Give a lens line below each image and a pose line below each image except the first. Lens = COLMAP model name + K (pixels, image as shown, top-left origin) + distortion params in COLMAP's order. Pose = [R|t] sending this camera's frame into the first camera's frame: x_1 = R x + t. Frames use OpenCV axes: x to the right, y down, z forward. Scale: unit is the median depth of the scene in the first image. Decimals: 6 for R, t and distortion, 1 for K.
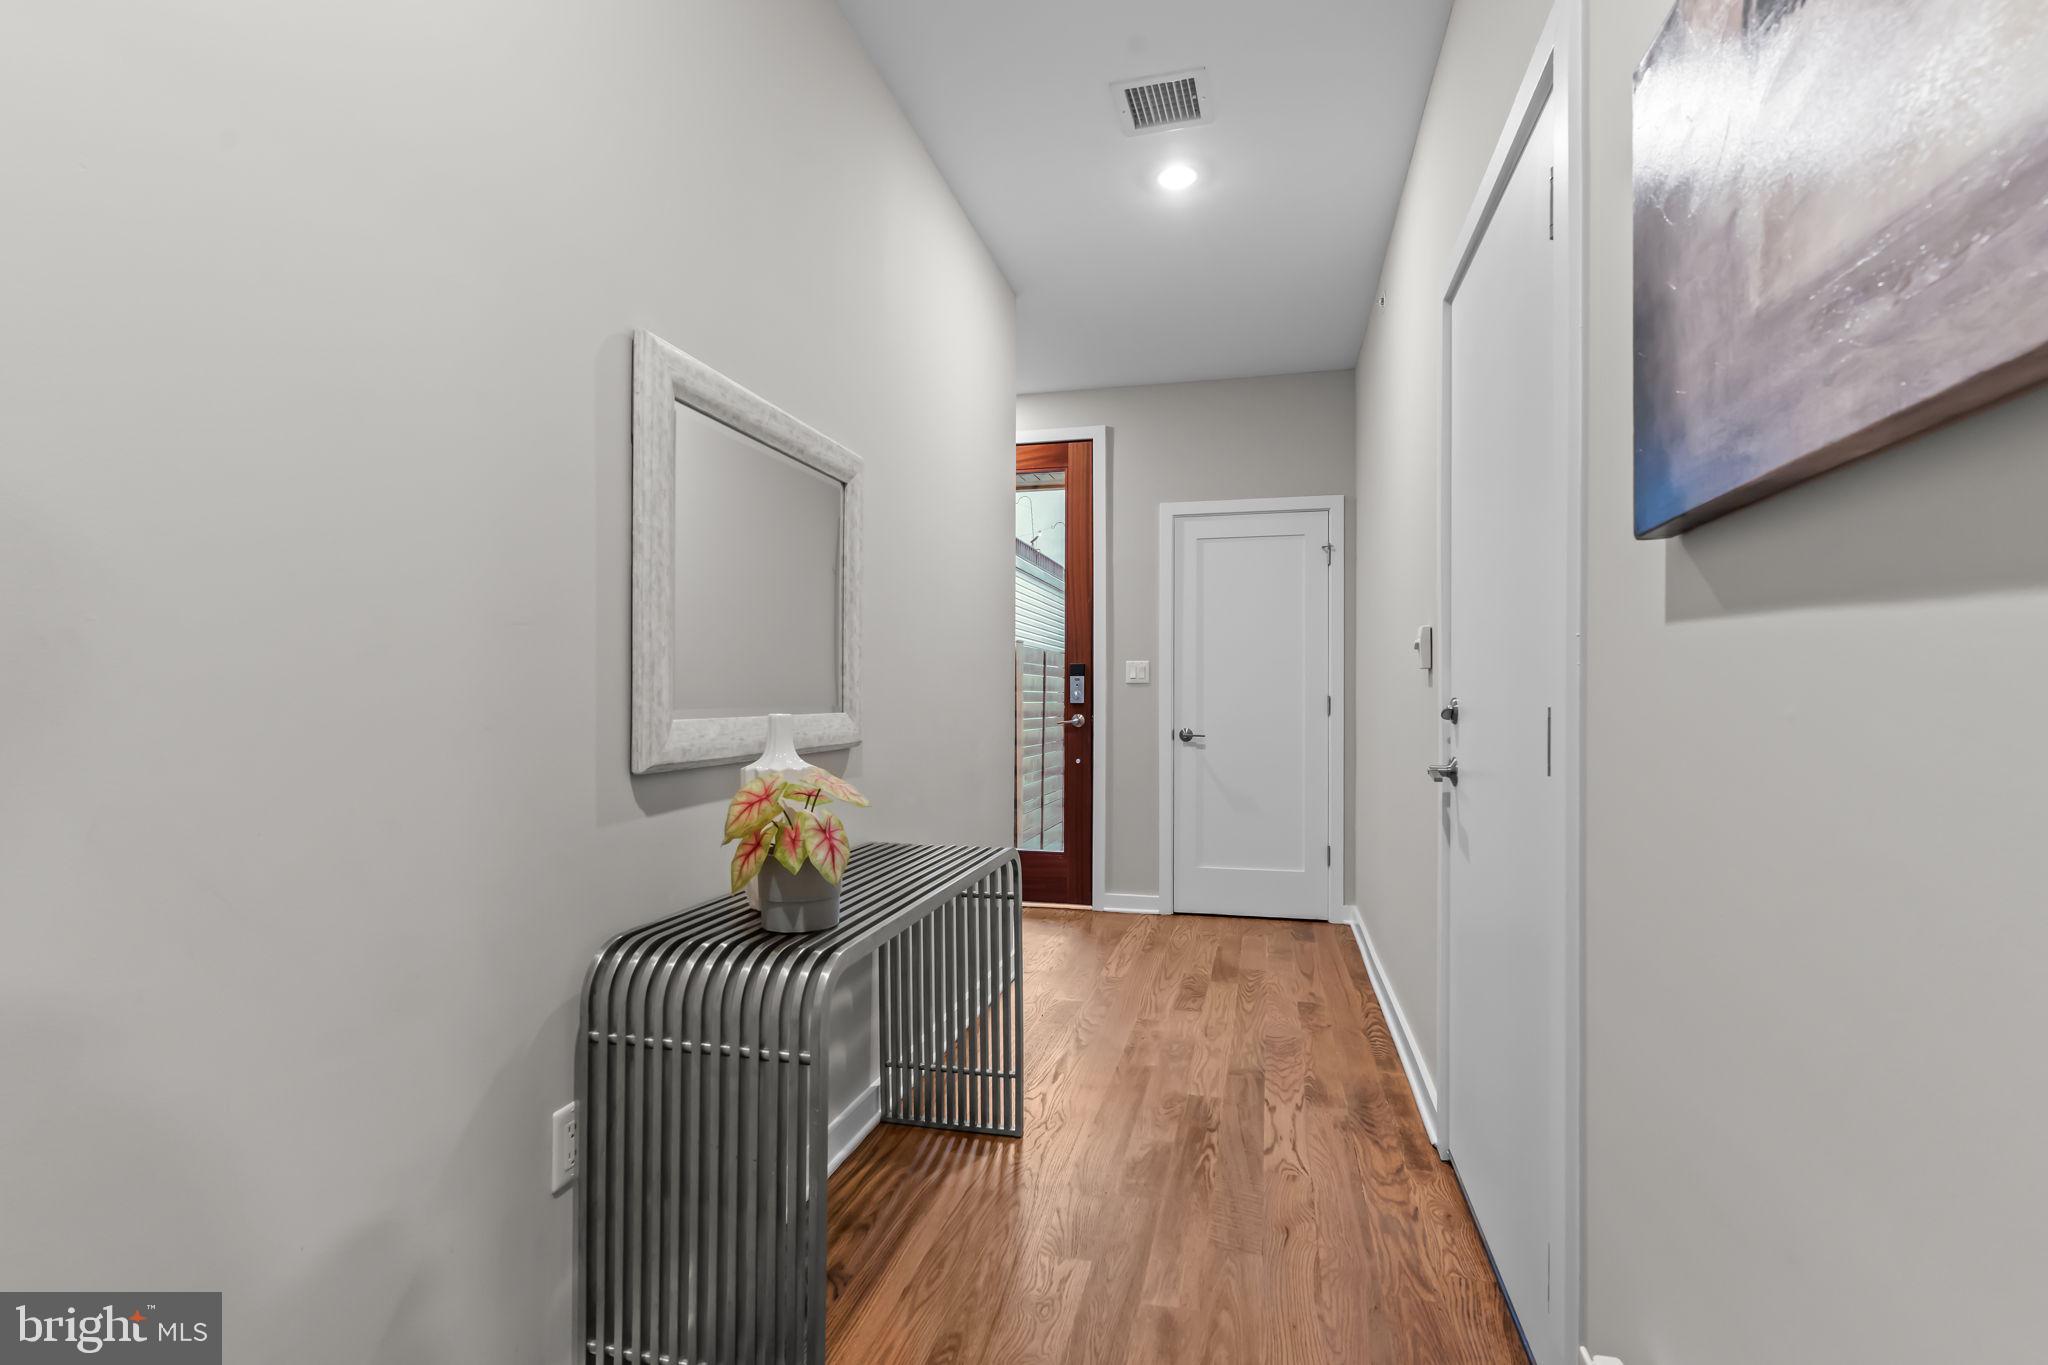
lens RADIAL K [[985.2, 0, 1023.8], [0, 985.2, 688.3], [0, 0, 1]] dist [-0.001658, -0.000439]
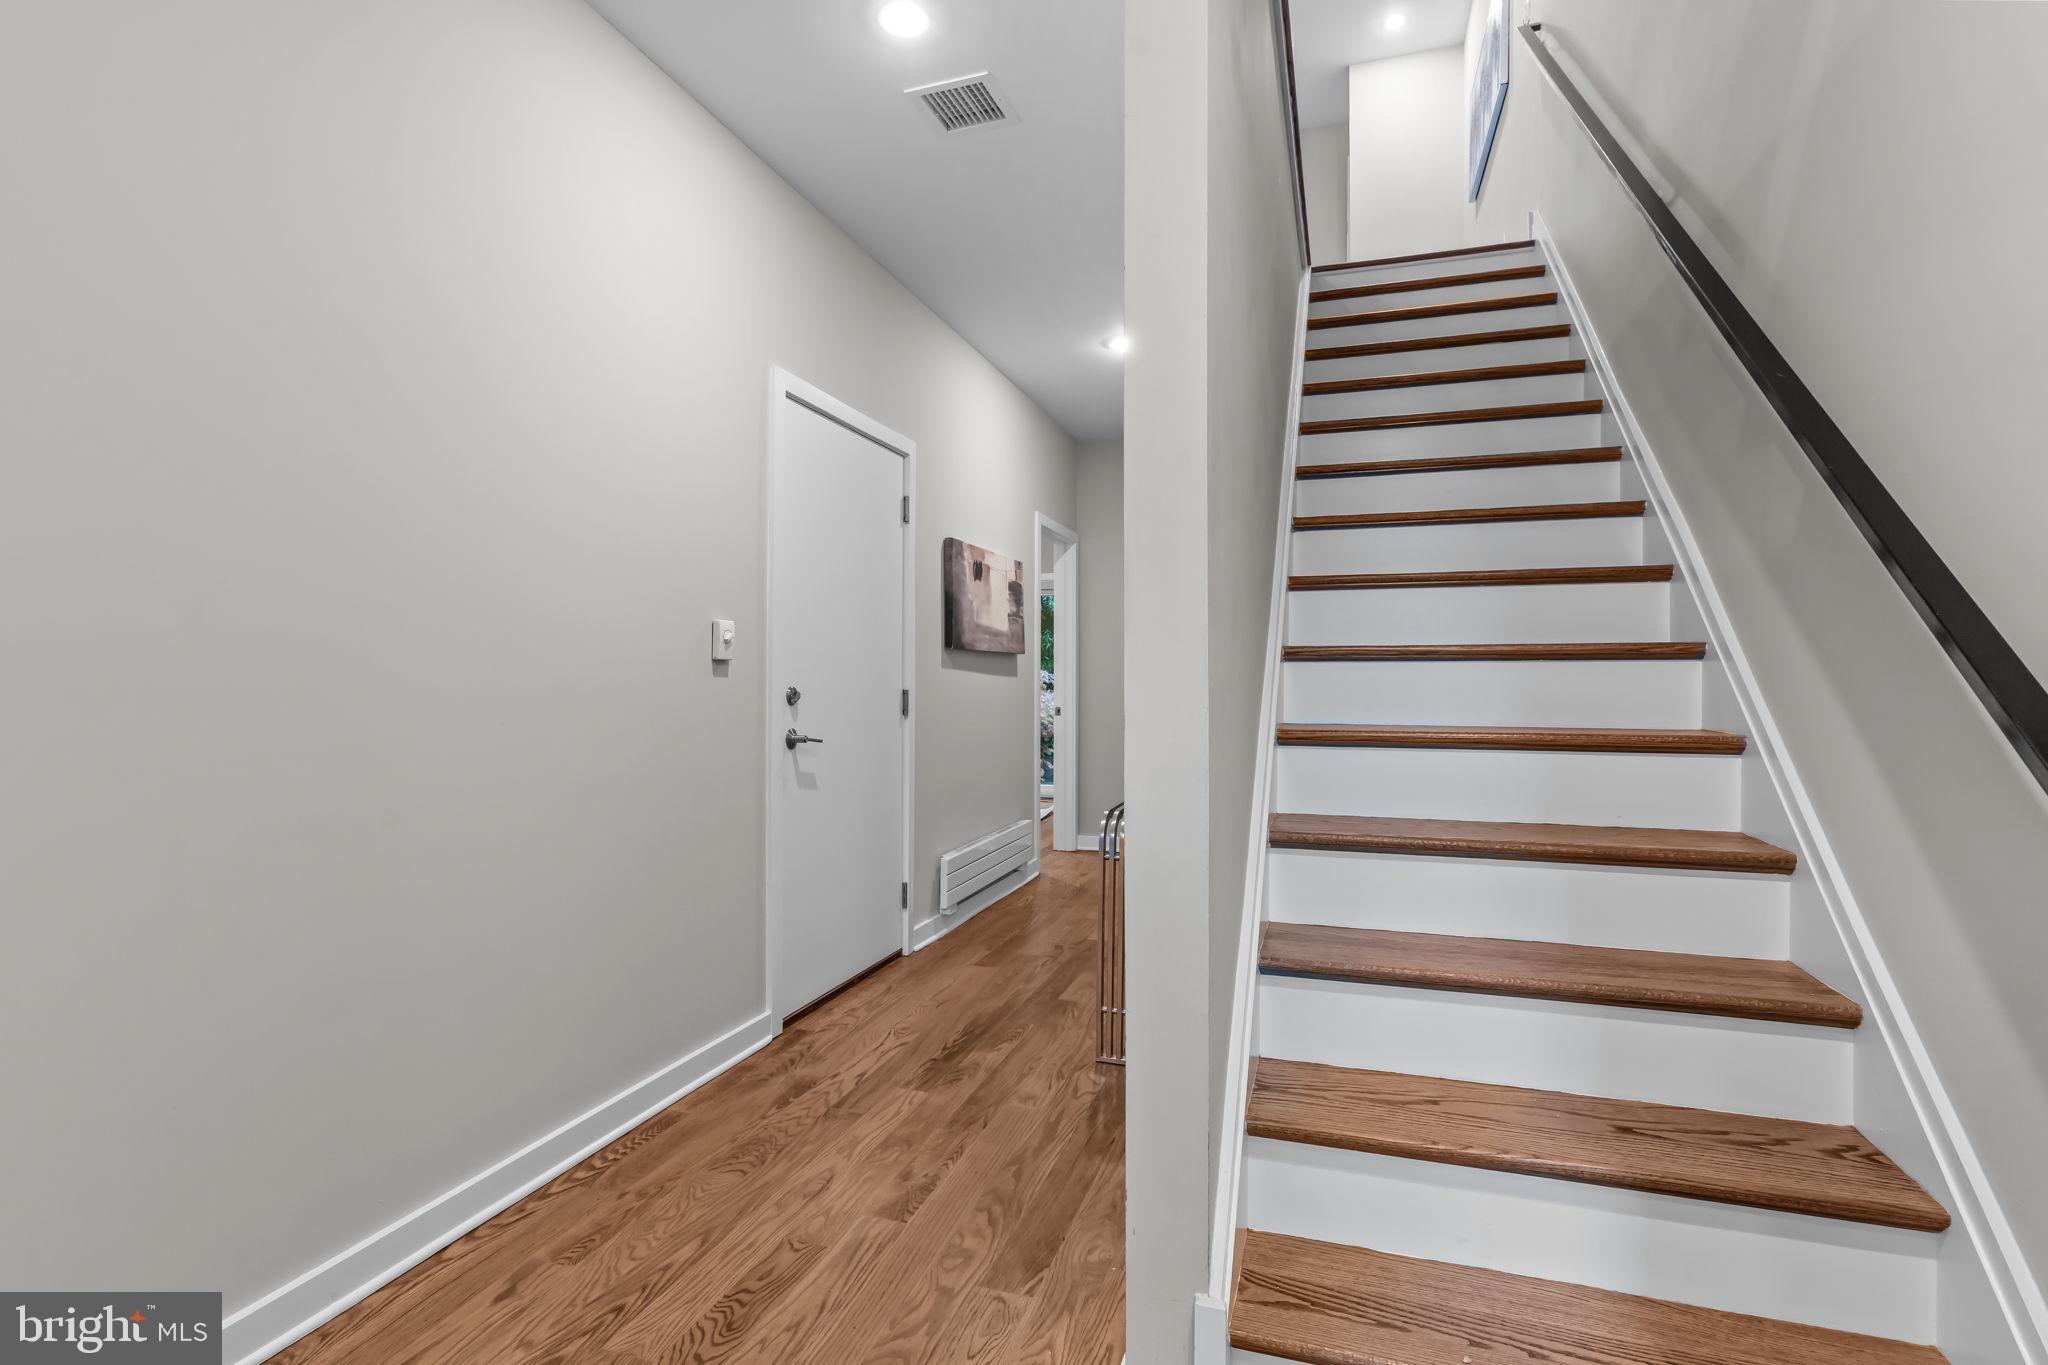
lens RADIAL K [[985.2, 0, 1024.1], [0, 985.2, 684.7], [0, 0, 1]] dist [-0.001658, -0.000439]
pose [[-0.997362, -0.002428, 0.072543, 0.000854], [-0.003041, 0.999961, -0.008334, 0.013557], [-0.072520, -0.008532, -0.997330, 1.973484]]
